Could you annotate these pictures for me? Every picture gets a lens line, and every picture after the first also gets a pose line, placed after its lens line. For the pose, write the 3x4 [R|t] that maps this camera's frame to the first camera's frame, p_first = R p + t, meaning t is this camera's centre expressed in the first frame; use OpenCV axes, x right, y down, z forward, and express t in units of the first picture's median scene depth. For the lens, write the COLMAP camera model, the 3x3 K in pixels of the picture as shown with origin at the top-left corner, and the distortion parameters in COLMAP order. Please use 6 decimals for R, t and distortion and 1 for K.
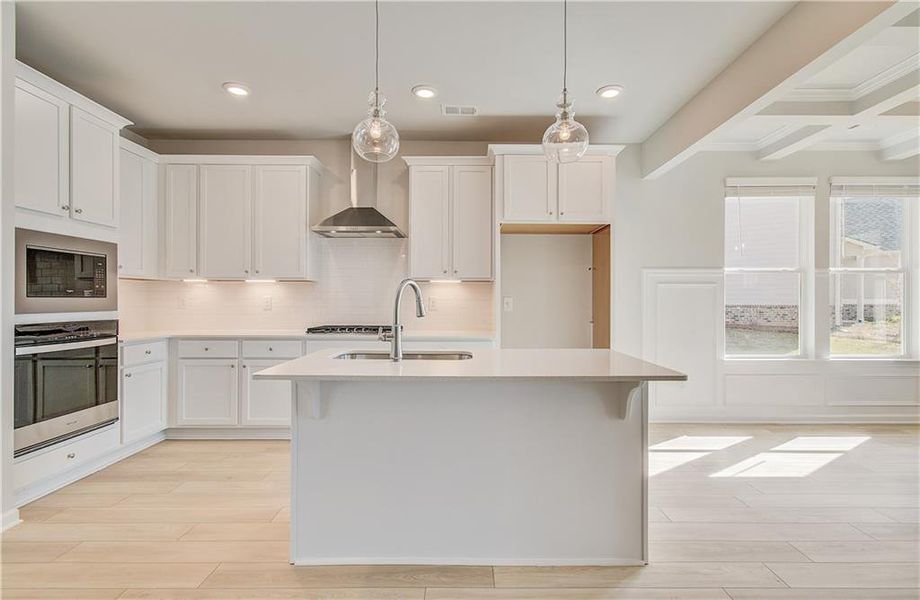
lens RADIAL K [[441.0, 0, 471.1], [0, 441.0, 301.0], [0, 0, 1]] dist [0.000153, 0.000326]
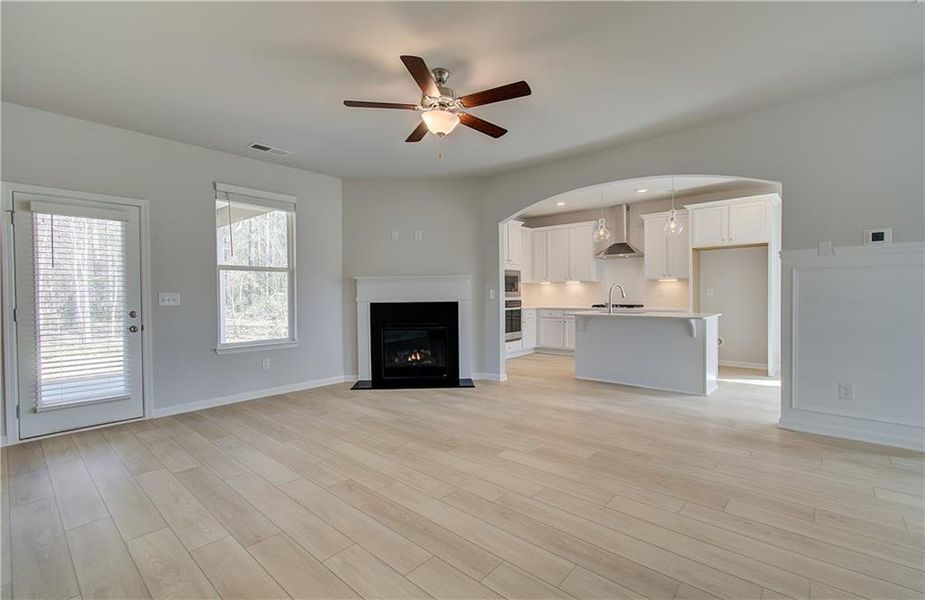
lens RADIAL K [[416.8, 0, 482.3], [0, 416.8, 298.5], [0, 0, 1]] dist [-0.000773, 0.000480]
pose [[0.765886, 0.001374, -0.642975, 0.505811], [0.010696, 0.999832, 0.014876, -0.004577], [0.642888, -0.018271, 0.765742, -0.859665]]
